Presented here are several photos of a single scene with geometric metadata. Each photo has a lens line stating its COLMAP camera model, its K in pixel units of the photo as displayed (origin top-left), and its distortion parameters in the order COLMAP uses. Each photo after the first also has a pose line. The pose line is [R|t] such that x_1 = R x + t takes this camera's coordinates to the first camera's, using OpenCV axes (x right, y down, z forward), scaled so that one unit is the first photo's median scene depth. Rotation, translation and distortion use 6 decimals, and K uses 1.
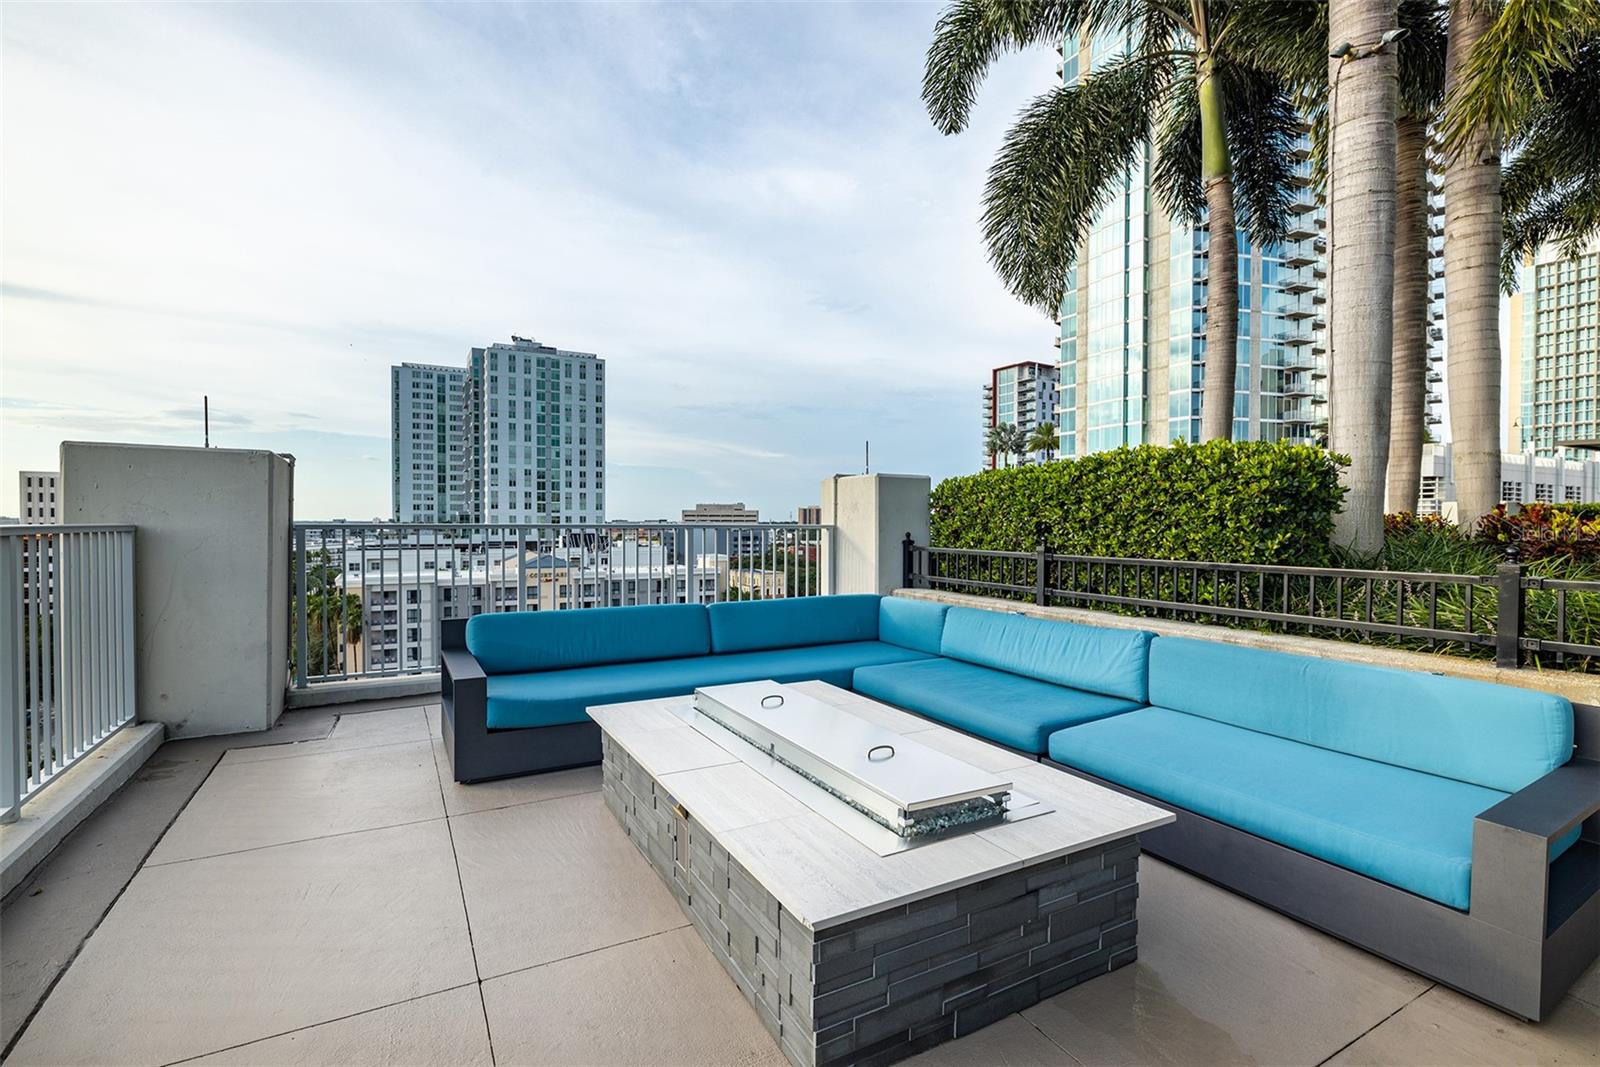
lens RADIAL K [[722.9, 0, 807.7], [0, 722.9, 533.7], [0, 0, 1]] dist [-0.001741, -0.000122]
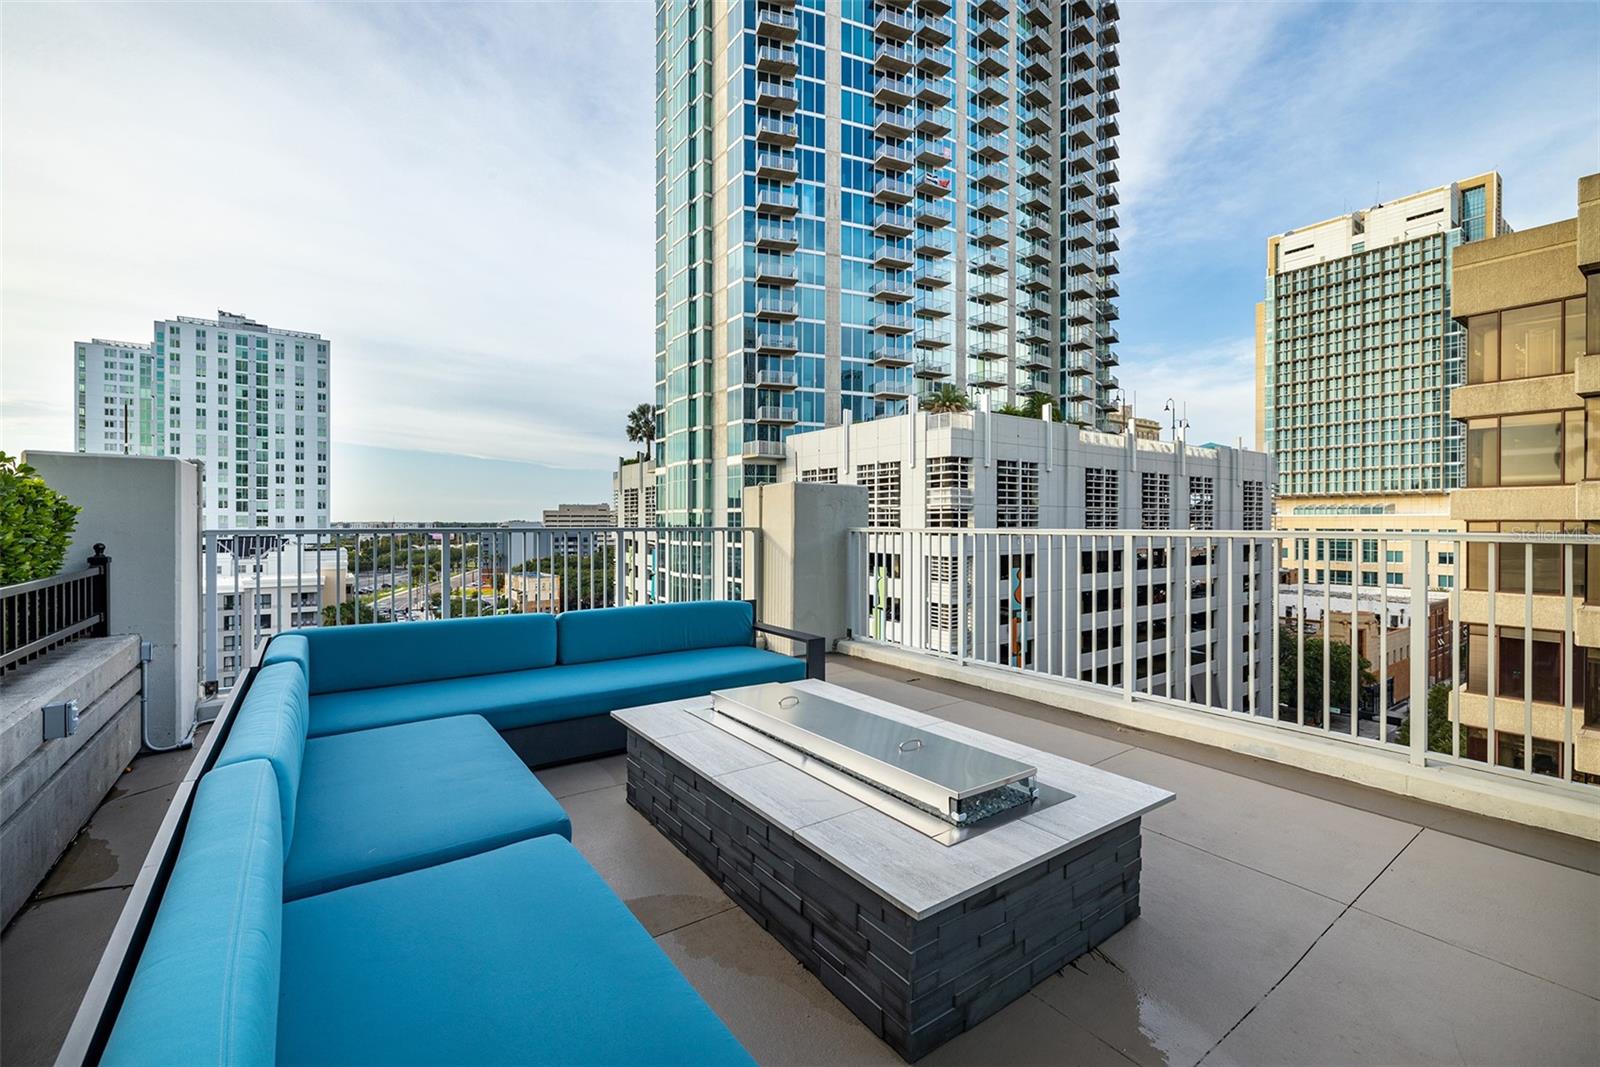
lens RADIAL K [[685.0, 0, 782.9], [0, 685.0, 523.6], [0, 0, 1]] dist [0.002657, -0.000694]
pose [[0.993193, -0.002079, 0.116465, 0.184053], [0.003718, 0.999897, -0.013859, -0.001061], [-0.116424, 0.014198, 0.993098, 0.101976]]
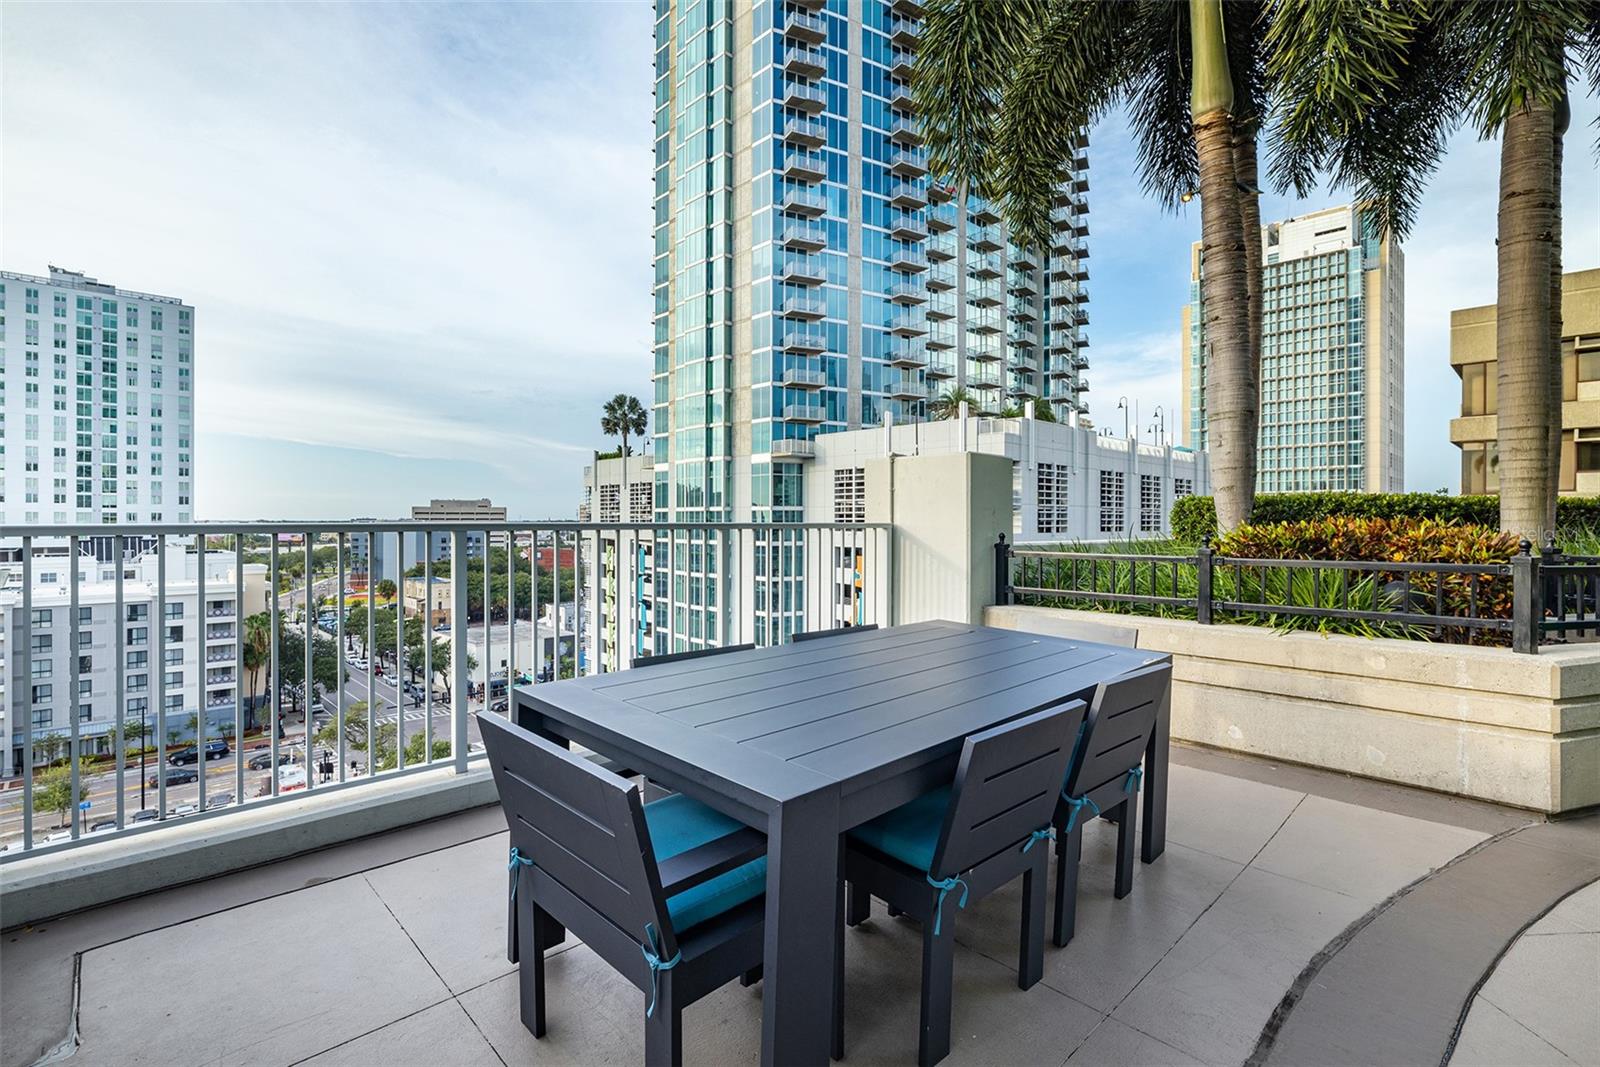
lens RADIAL K [[753.4, 0, 796.7], [0, 753.4, 522.8], [0, 0, 1]] dist [-0.009547, 0.000588]
pose [[0.965515, -0.001543, 0.260343, 0.131158], [0.004983, 0.999909, -0.012556, -0.000736], [-0.260300, 0.013420, 0.965434, 0.083026]]
